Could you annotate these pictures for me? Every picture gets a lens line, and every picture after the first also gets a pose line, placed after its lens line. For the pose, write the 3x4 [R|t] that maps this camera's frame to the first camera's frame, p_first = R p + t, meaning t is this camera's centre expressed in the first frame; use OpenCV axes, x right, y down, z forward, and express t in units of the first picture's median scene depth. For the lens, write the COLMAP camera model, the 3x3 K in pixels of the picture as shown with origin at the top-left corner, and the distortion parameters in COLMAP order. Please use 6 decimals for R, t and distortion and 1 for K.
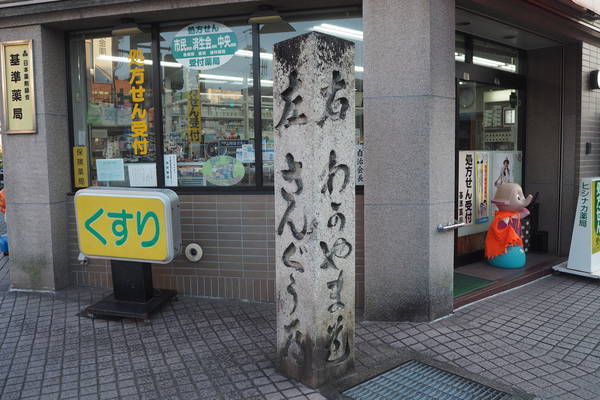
lens RADIAL K [[496.6, 0, 299.7], [0, 496.6, 197.7], [0, 0, 1]] dist [-0.042657, -0.000697]
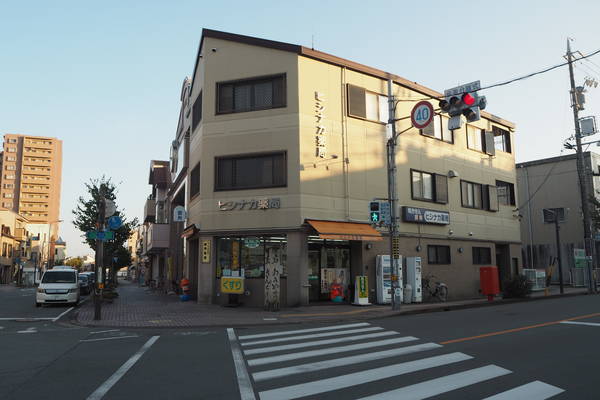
lens RADIAL K [[496.6, 0, 298.8], [0, 496.6, 199.7], [0, 0, 1]] dist [-0.042657, -0.000697]
pose [[0.997544, -0.000074, -0.070044, 0.519856], [-0.015636, 0.974529, -0.223715, 0.286896], [0.068276, 0.224261, 0.972134, -3.293120]]
